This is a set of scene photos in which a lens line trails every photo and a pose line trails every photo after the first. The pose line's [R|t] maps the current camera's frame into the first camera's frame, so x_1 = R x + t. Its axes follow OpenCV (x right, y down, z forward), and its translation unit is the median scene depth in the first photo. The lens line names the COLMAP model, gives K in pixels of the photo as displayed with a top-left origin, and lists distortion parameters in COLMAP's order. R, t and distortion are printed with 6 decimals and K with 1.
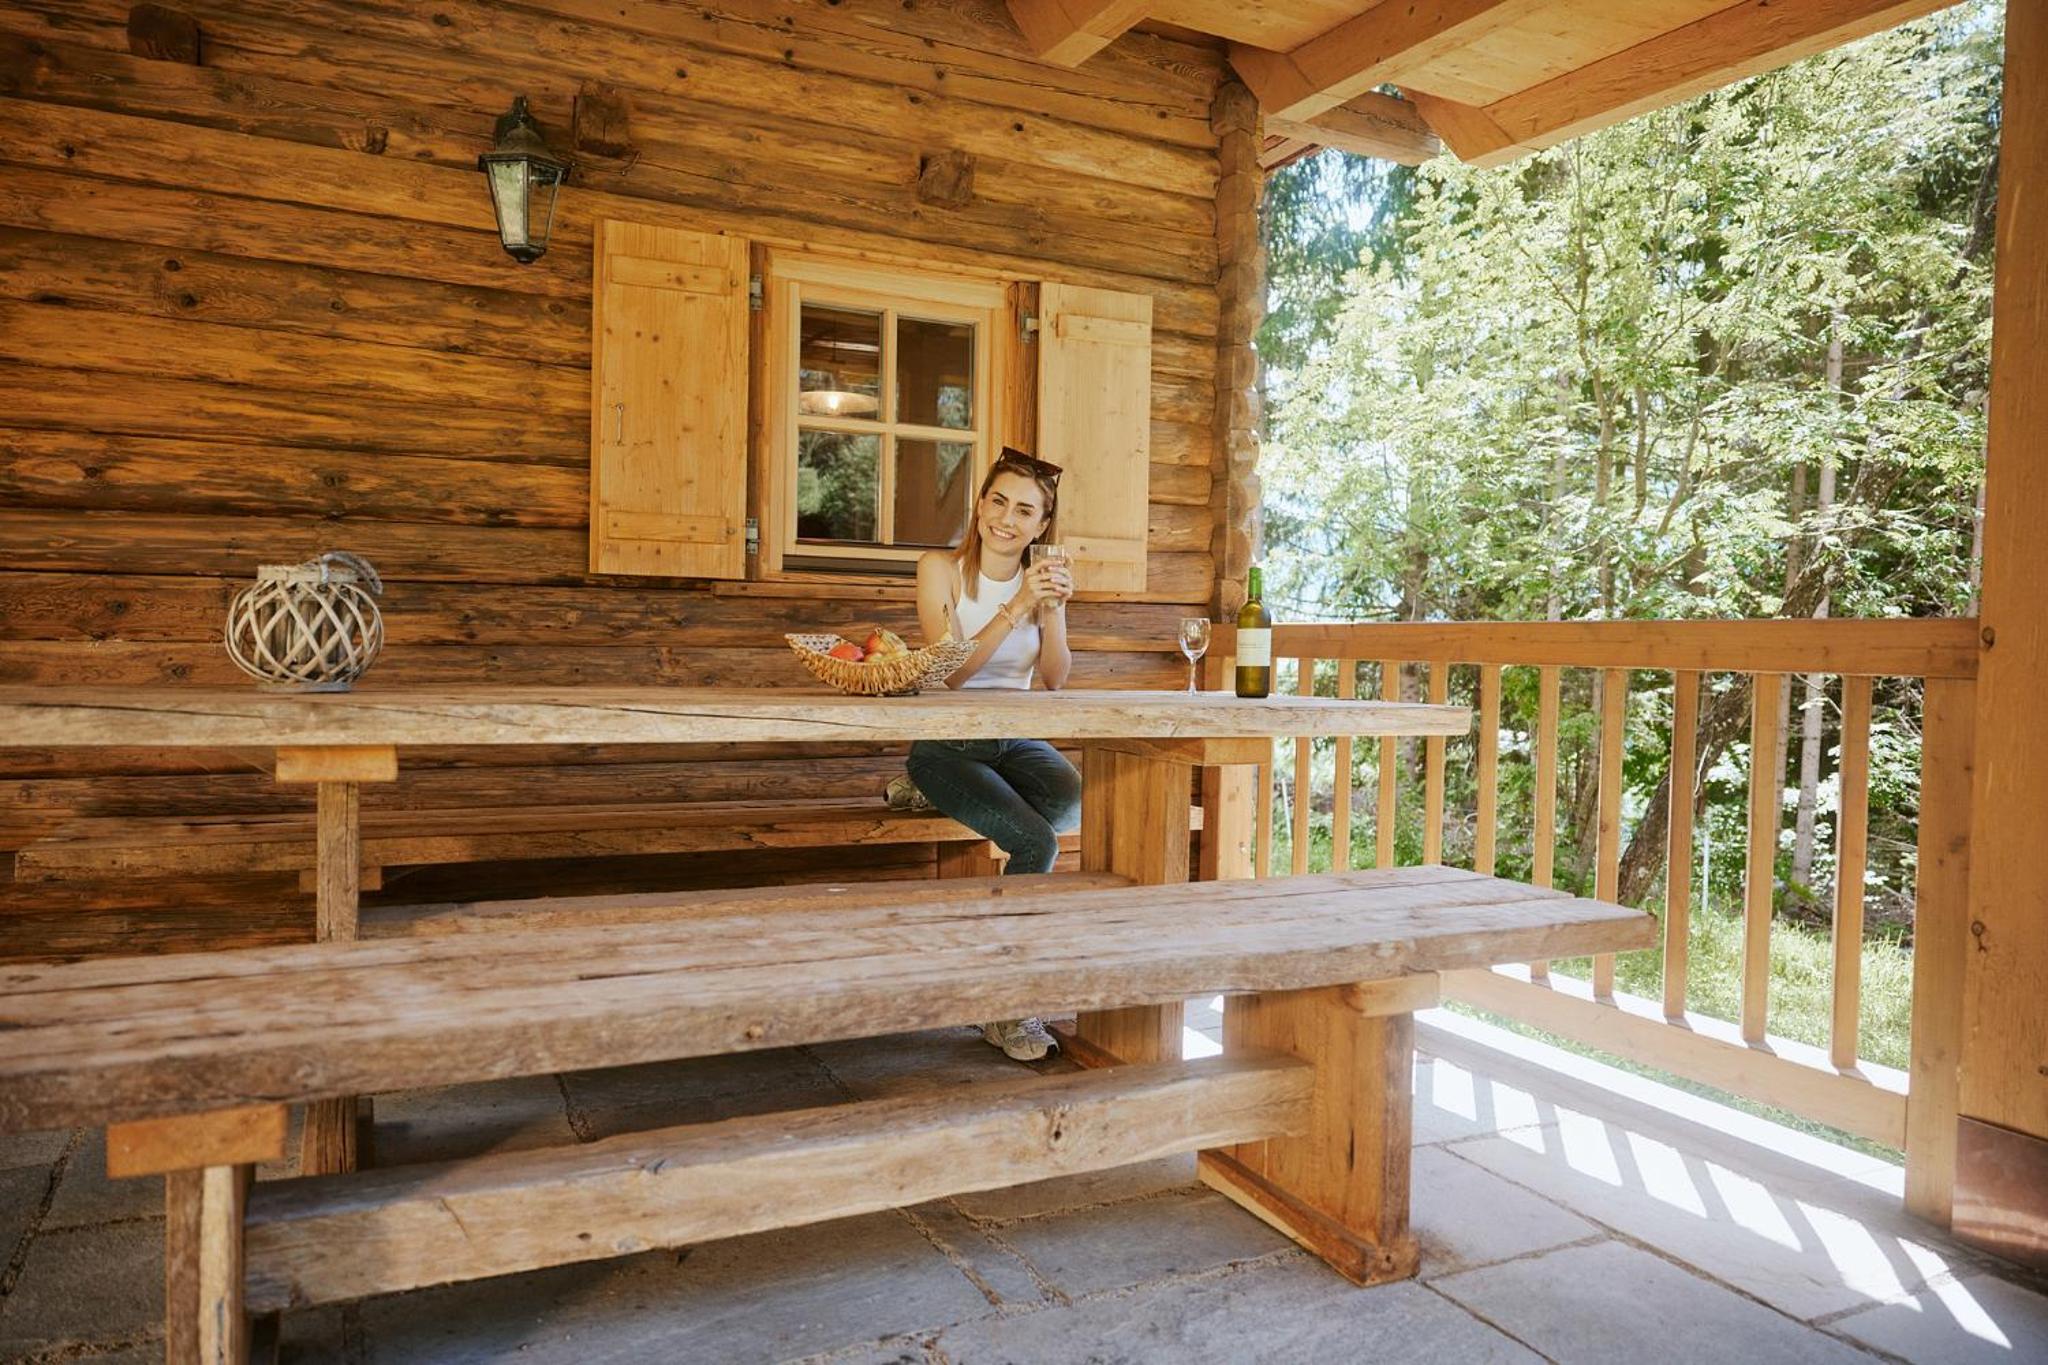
lens RADIAL K [[1368.4, 0, 1028.3], [0, 1368.4, 684.6], [0, 0, 1]] dist [-0.004308, -0.000447]
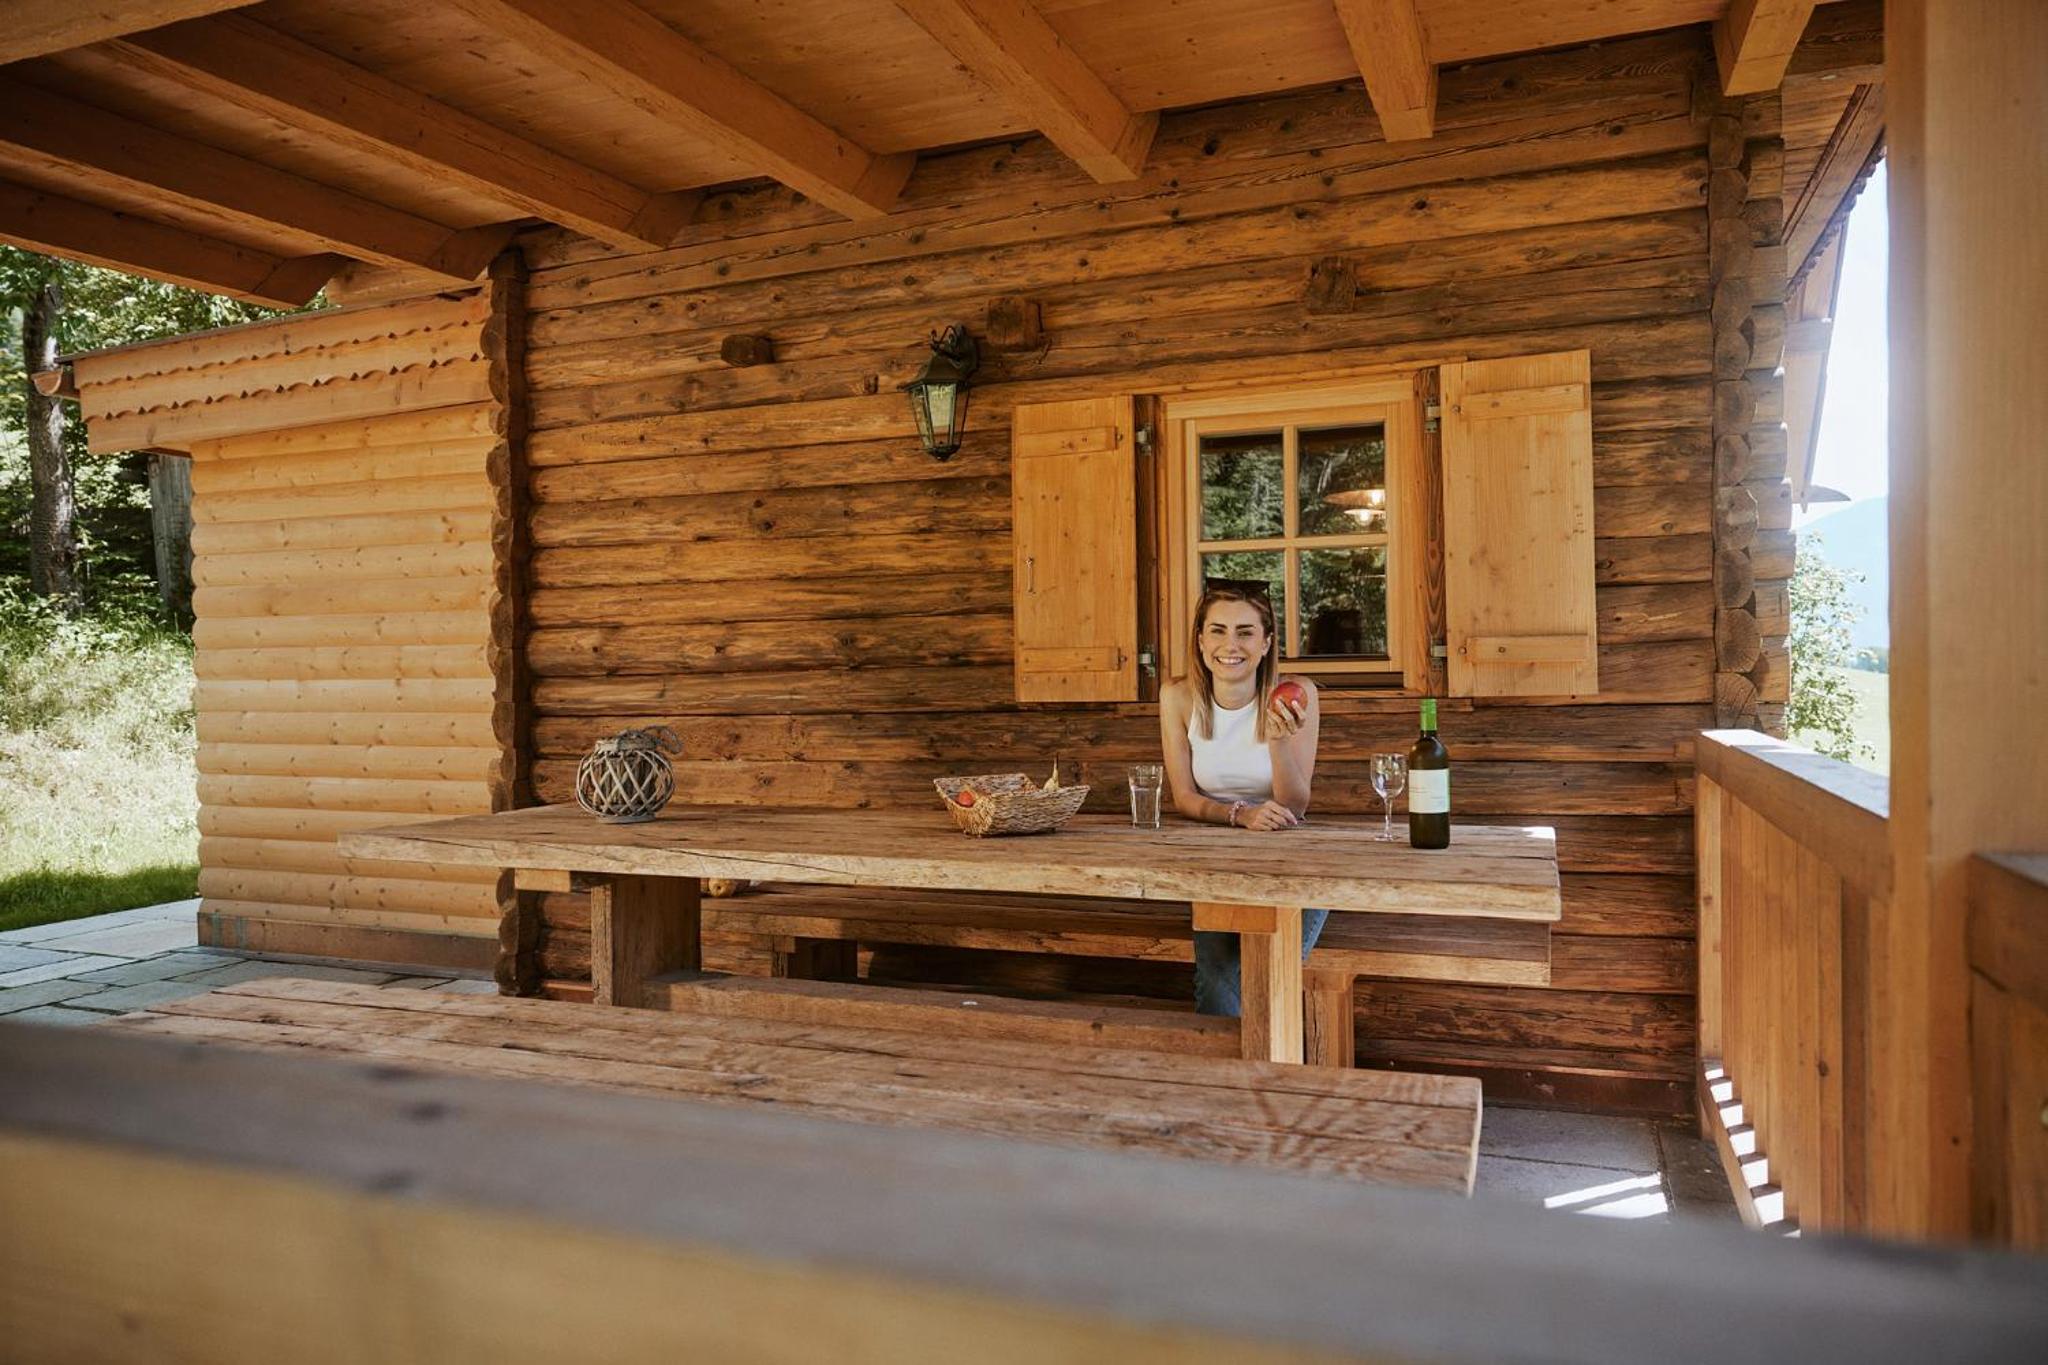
lens RADIAL K [[1368.4, 0, 1030.0], [0, 1368.4, 679.5], [0, 0, 1]] dist [-0.004308, -0.000447]
pose [[0.678811, -0.025621, -0.733866, 0.579878], [0.008116, 0.999592, -0.027391, -0.069488], [0.734268, 0.012637, 0.678742, 0.201857]]
